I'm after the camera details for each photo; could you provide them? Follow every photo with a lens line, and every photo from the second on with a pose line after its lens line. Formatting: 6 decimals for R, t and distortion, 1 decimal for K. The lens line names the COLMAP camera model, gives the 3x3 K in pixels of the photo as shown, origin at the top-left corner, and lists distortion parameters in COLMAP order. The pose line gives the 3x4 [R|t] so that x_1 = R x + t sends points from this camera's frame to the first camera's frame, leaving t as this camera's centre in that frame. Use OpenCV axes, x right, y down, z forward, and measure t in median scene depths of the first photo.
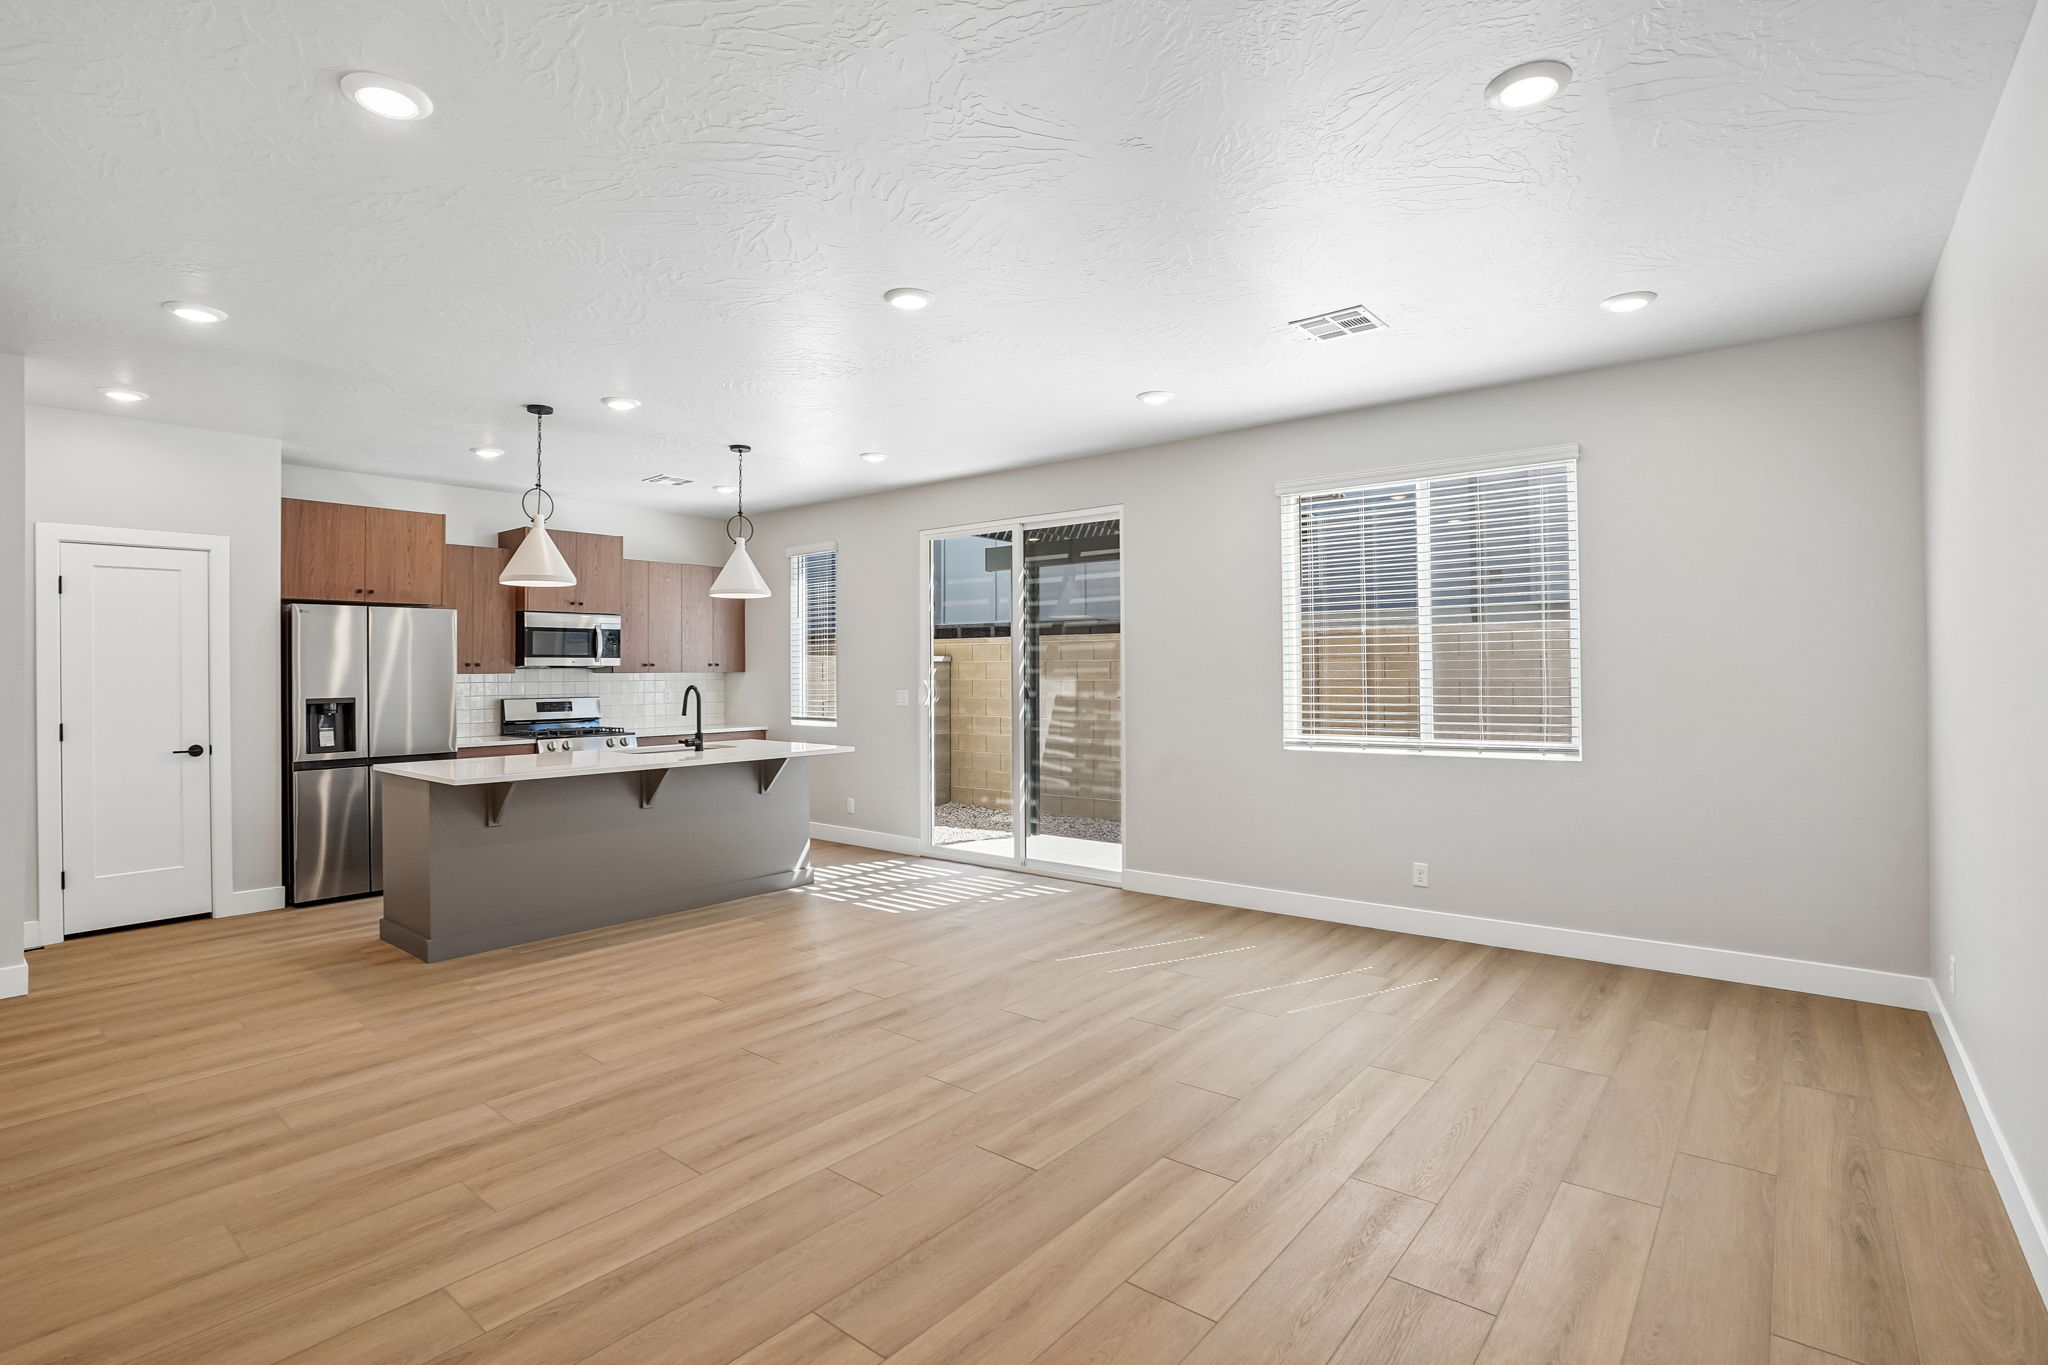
lens RADIAL K [[977.6, 0, 1016.3], [0, 977.6, 672.7], [0, 0, 1]] dist [-0.075996, 0.031342]
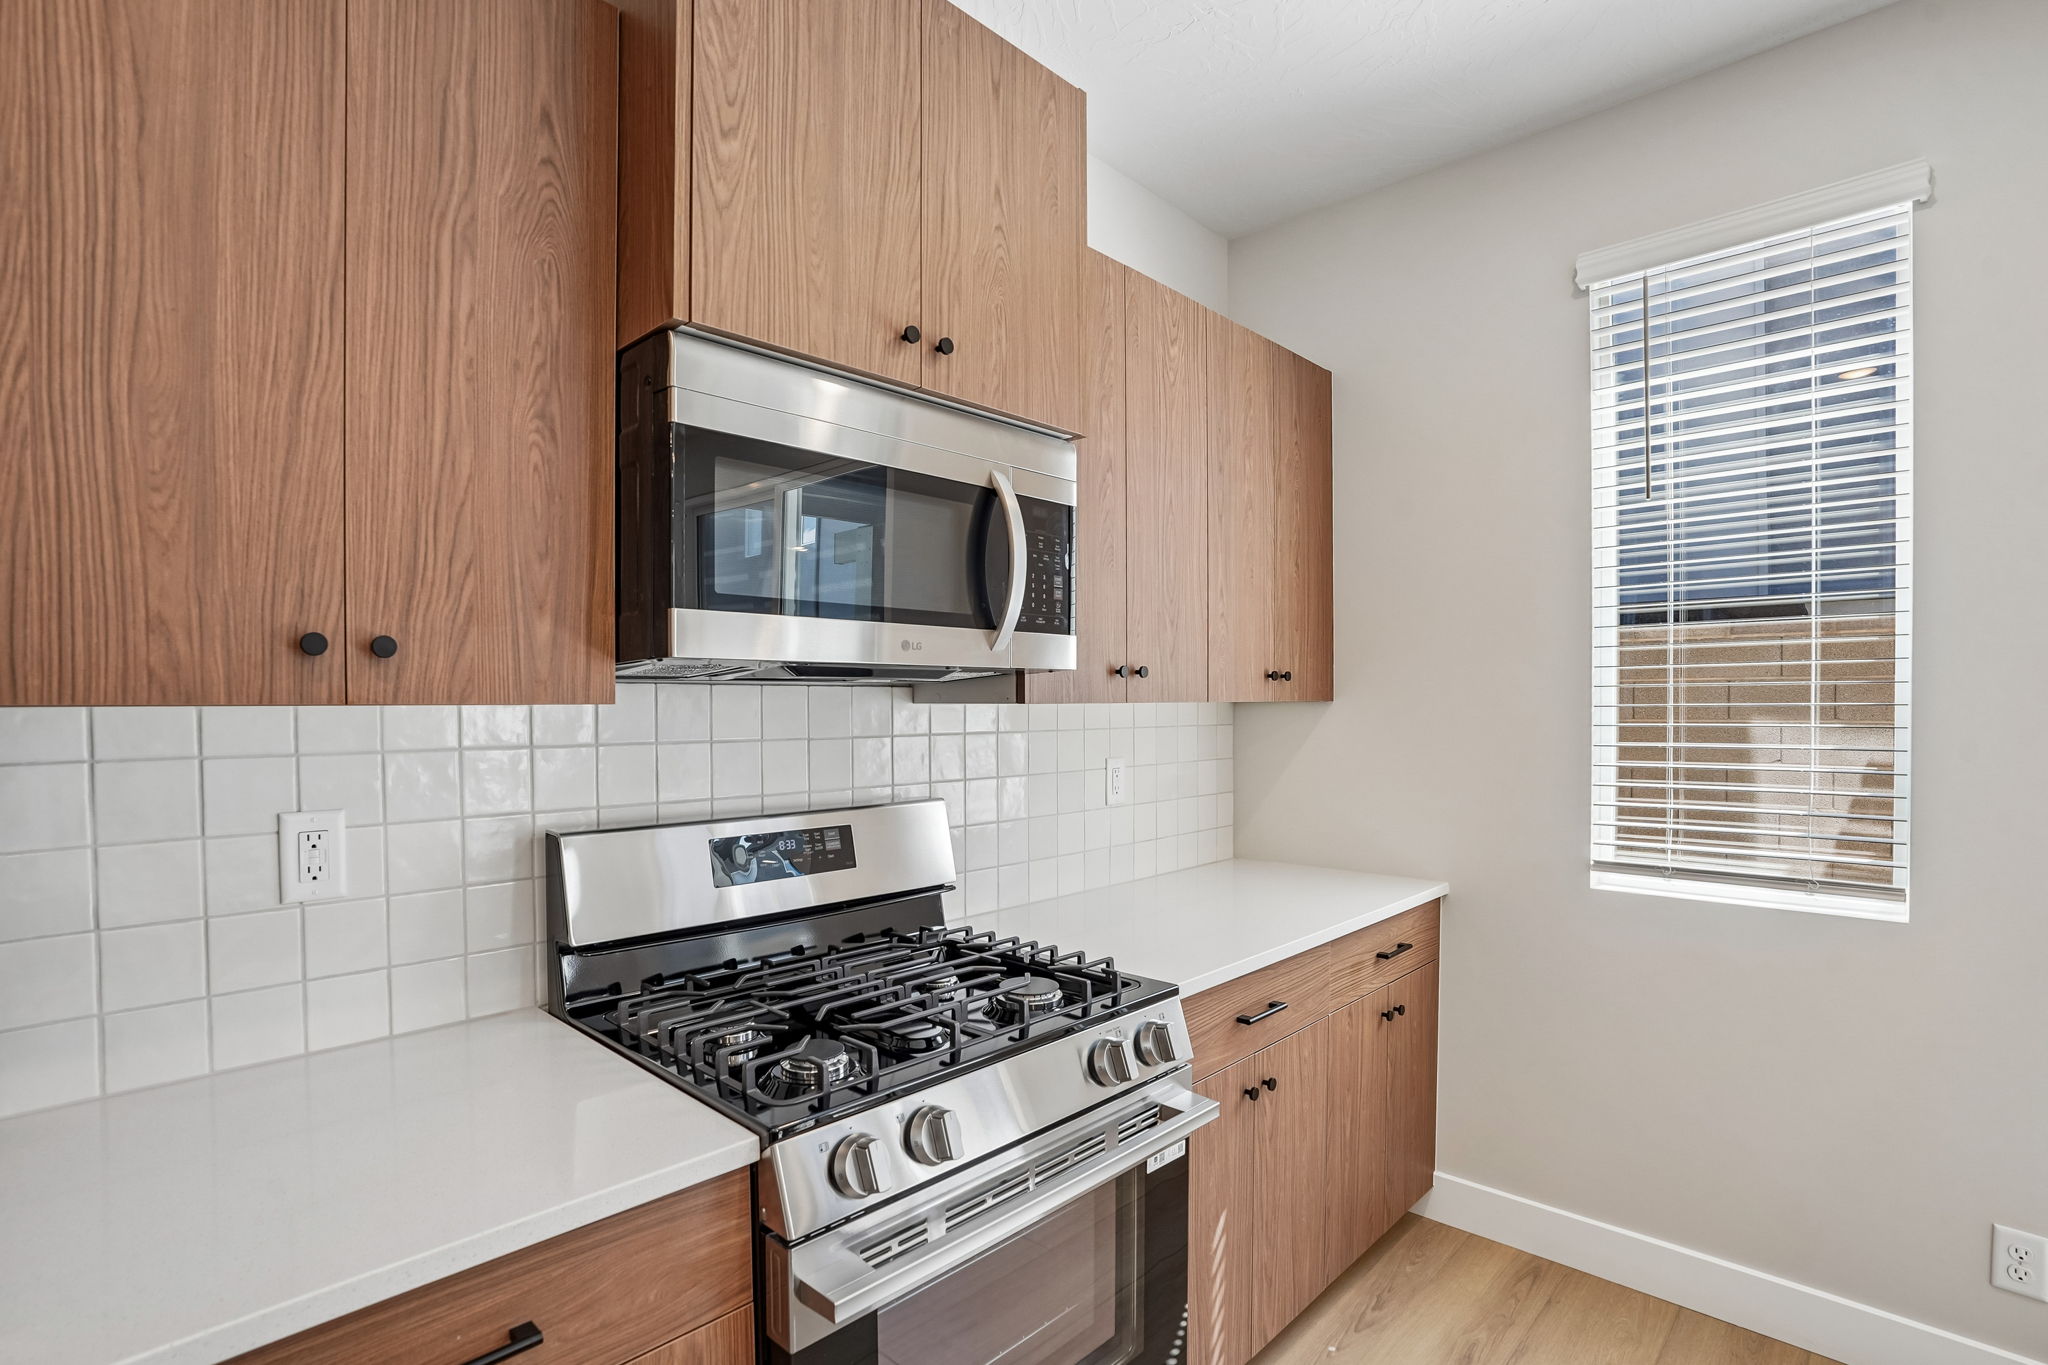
lens RADIAL K [[984.6, 0, 1020.8], [0, 984.6, 730.9], [0, 0, 1]] dist [-0.048002, 0.000187]
pose [[0.997303, 0.001858, -0.073371, -0.551614], [0.000043, 0.999665, 0.025901, 0.001128], [0.073394, -0.025835, 0.996968, 1.048211]]
